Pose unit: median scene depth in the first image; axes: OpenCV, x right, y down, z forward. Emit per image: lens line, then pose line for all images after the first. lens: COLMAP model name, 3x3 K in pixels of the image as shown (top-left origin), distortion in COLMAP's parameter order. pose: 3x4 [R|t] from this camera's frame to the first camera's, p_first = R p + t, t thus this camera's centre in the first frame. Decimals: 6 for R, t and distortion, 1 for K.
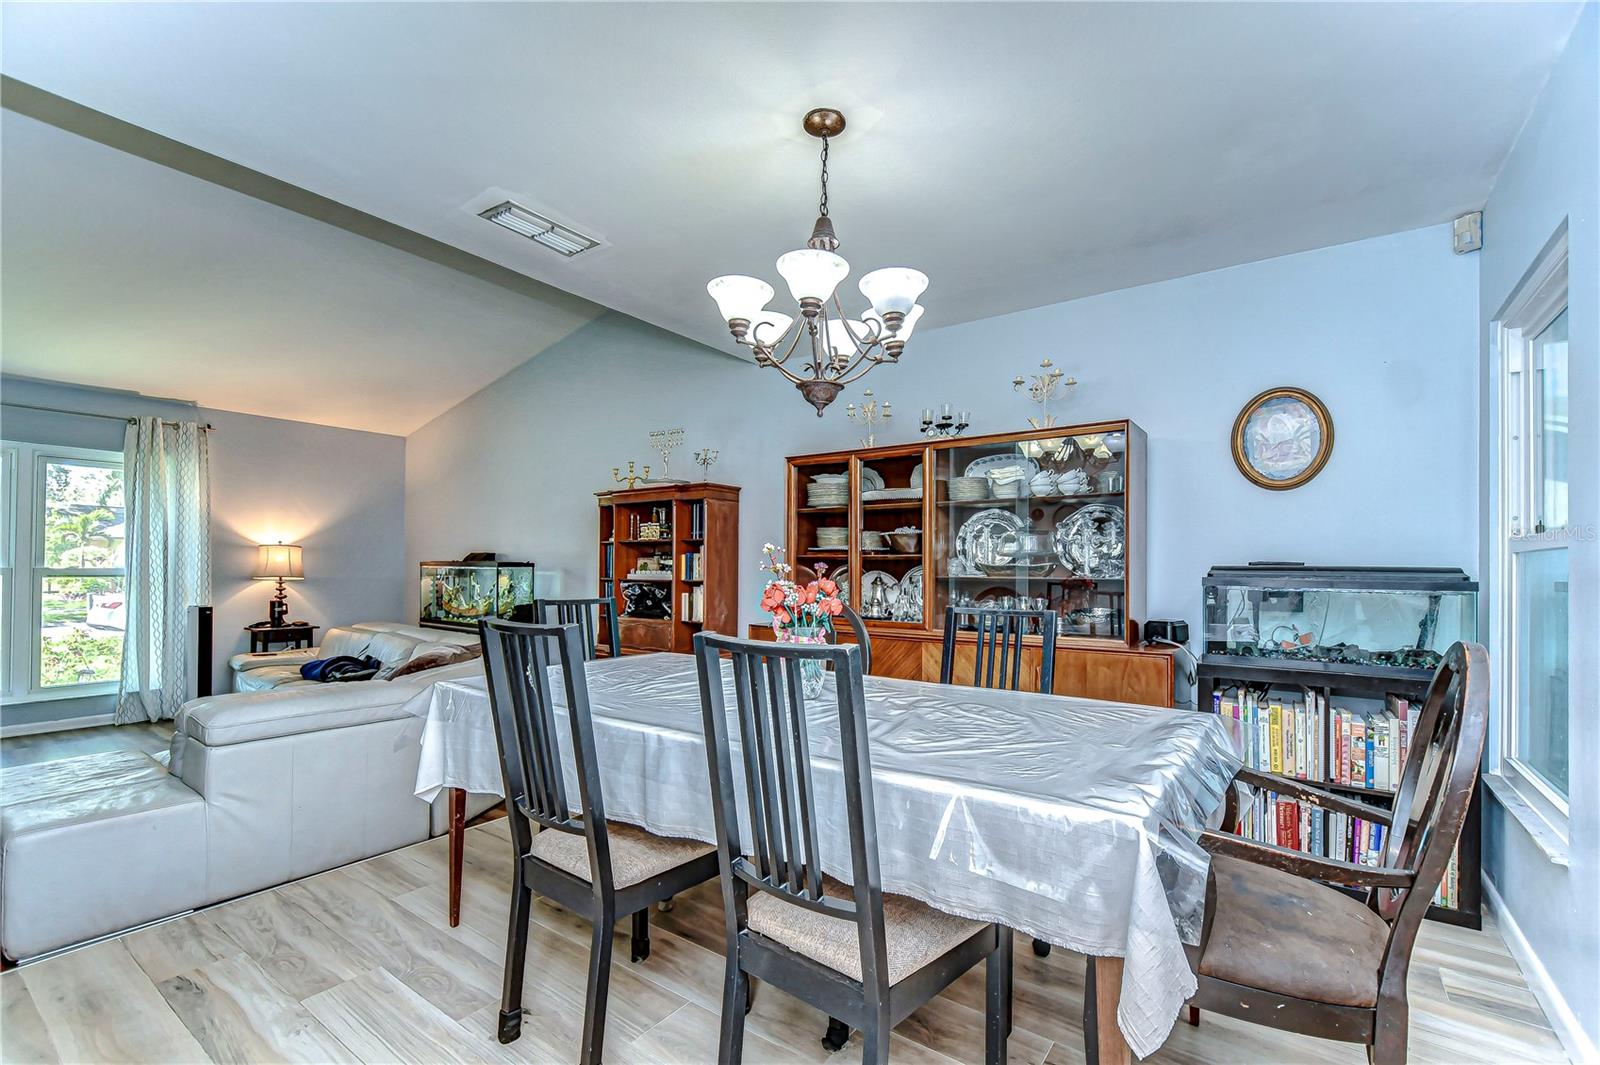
lens RADIAL K [[711.7, 0, 812.4], [0, 711.7, 562.4], [0, 0, 1]] dist [-0.001632, -0.000466]
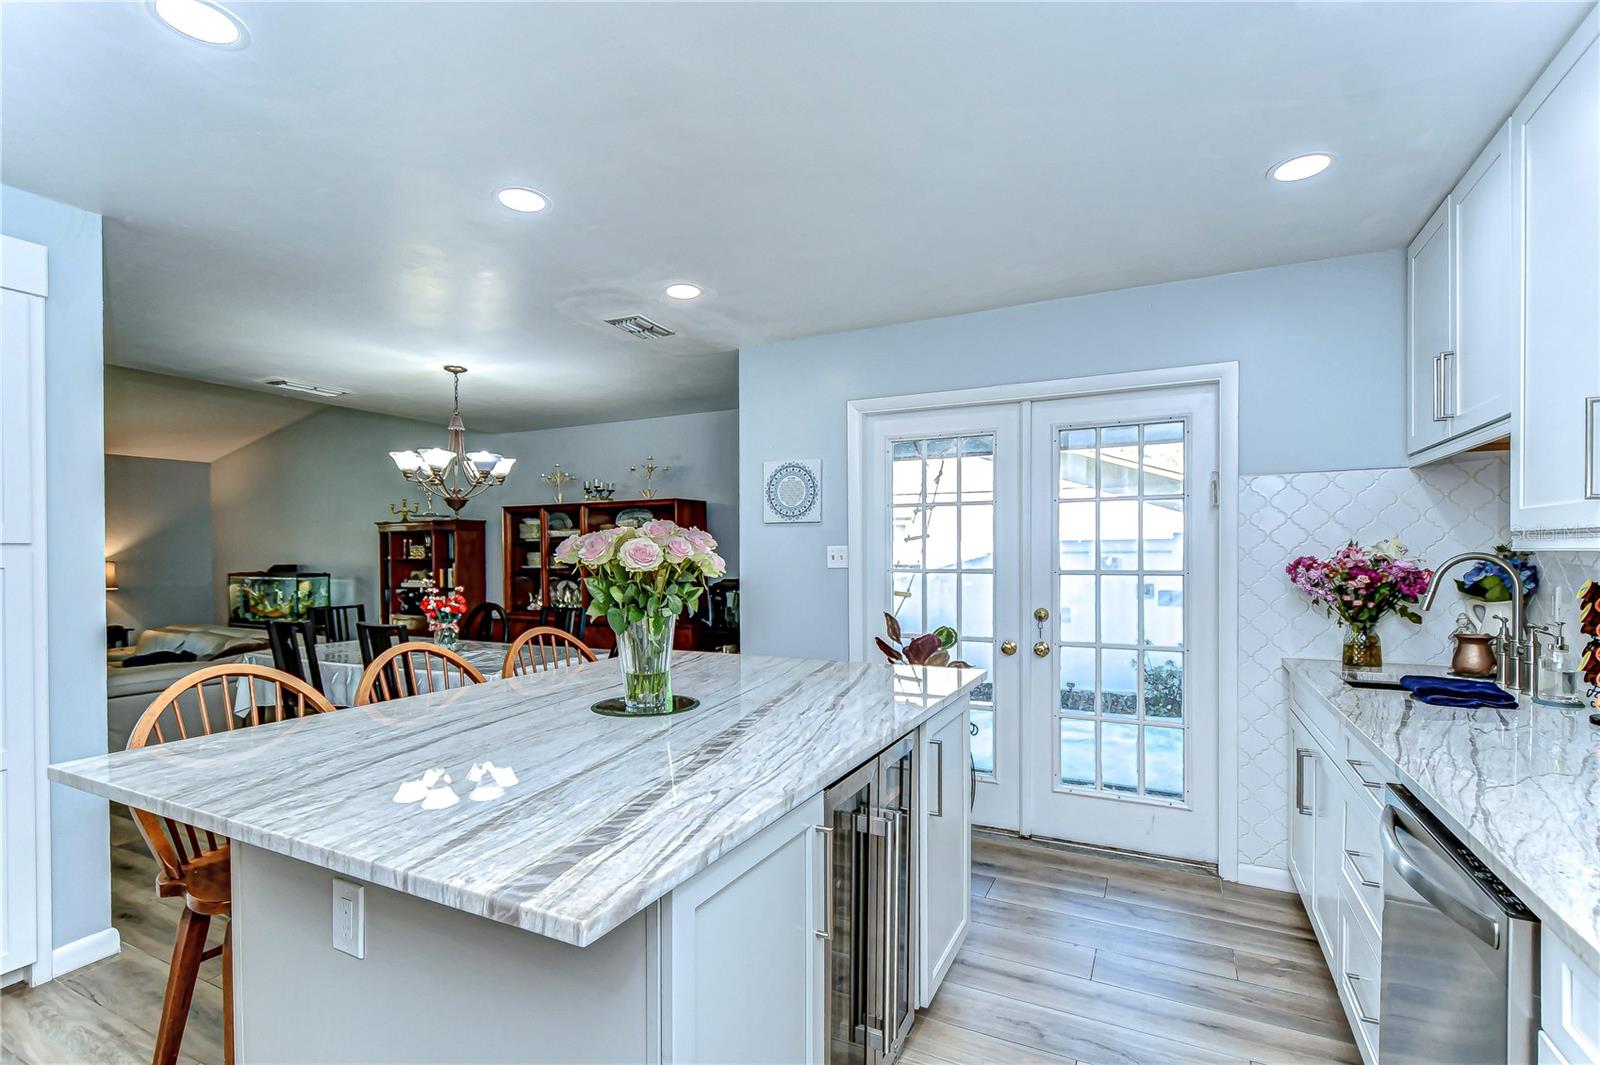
lens RADIAL K [[737.3, 0, 832.7], [0, 737.3, 560.7], [0, 0, 1]] dist [-0.002597, -0.001000]
pose [[0.982460, -0.013914, 0.185953, 0.245945], [0.010548, 0.999762, 0.019077, -0.037569], [-0.186174, -0.016781, 0.982373, -0.456261]]
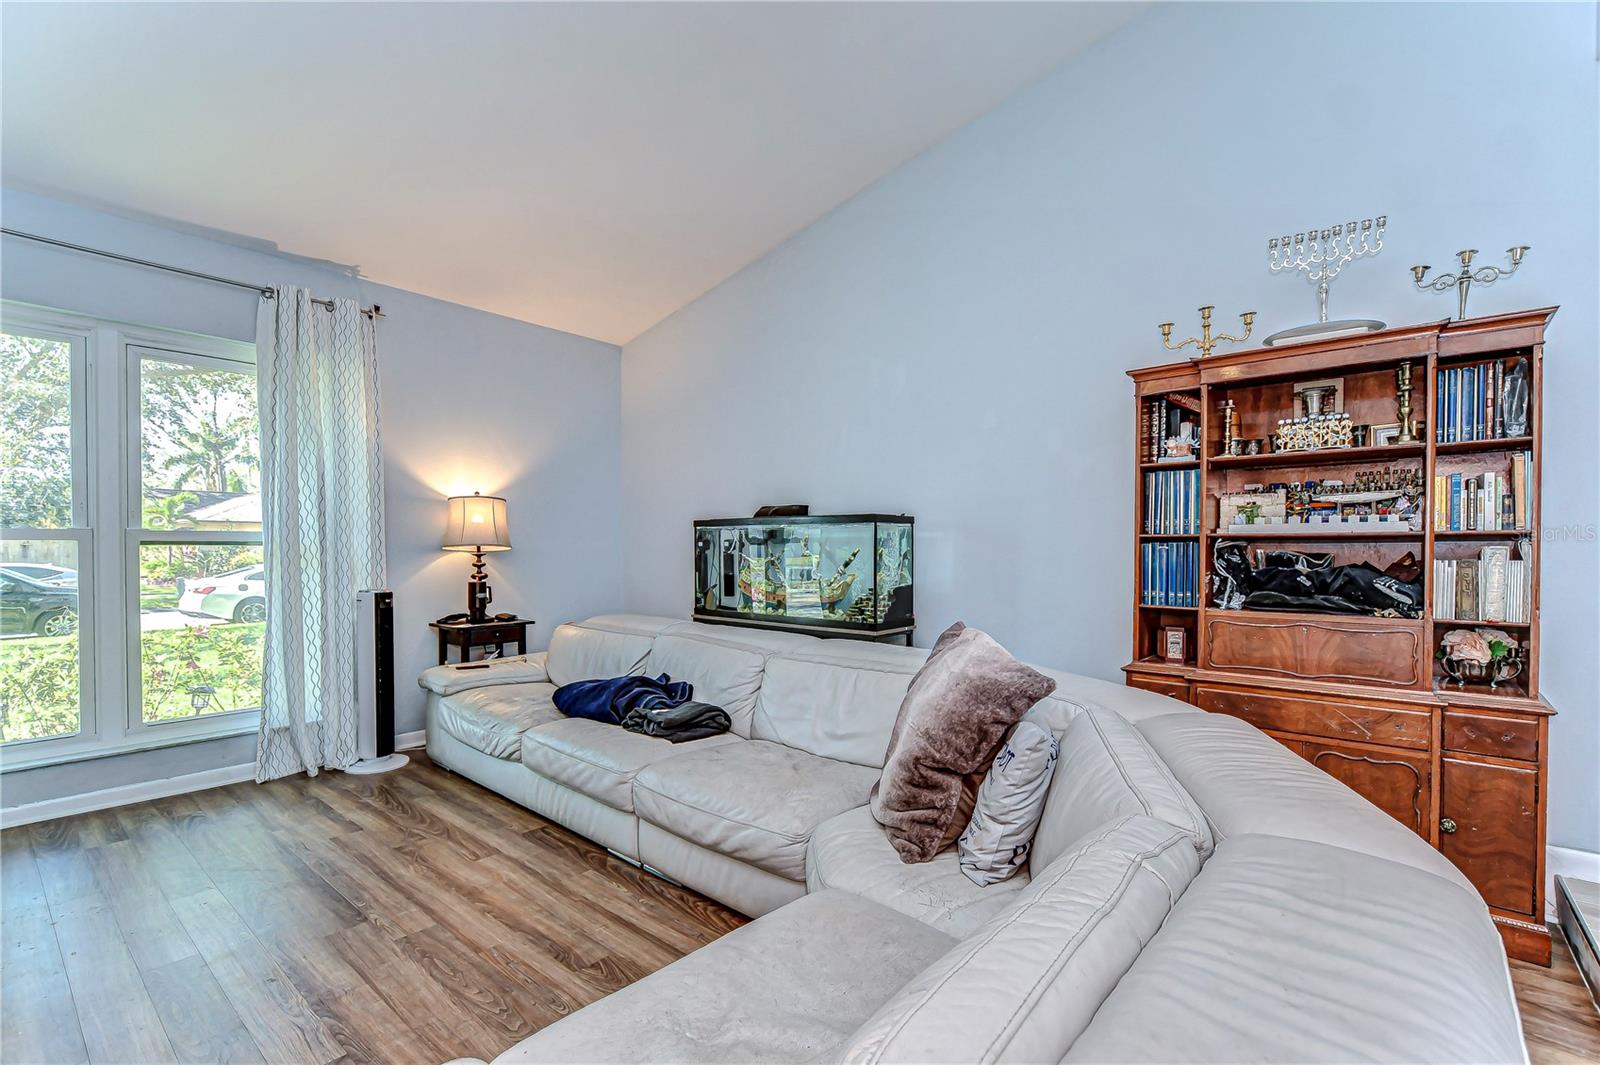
lens RADIAL K [[708.2, 0, 785.1], [0, 708.2, 564.7], [0, 0, 1]] dist [-0.000879, -0.000608]
pose [[0.996859, -0.005056, -0.079034, -0.450487], [0.007125, 0.999639, 0.025912, 0.024682], [0.078874, -0.026393, 0.996535, 0.405953]]
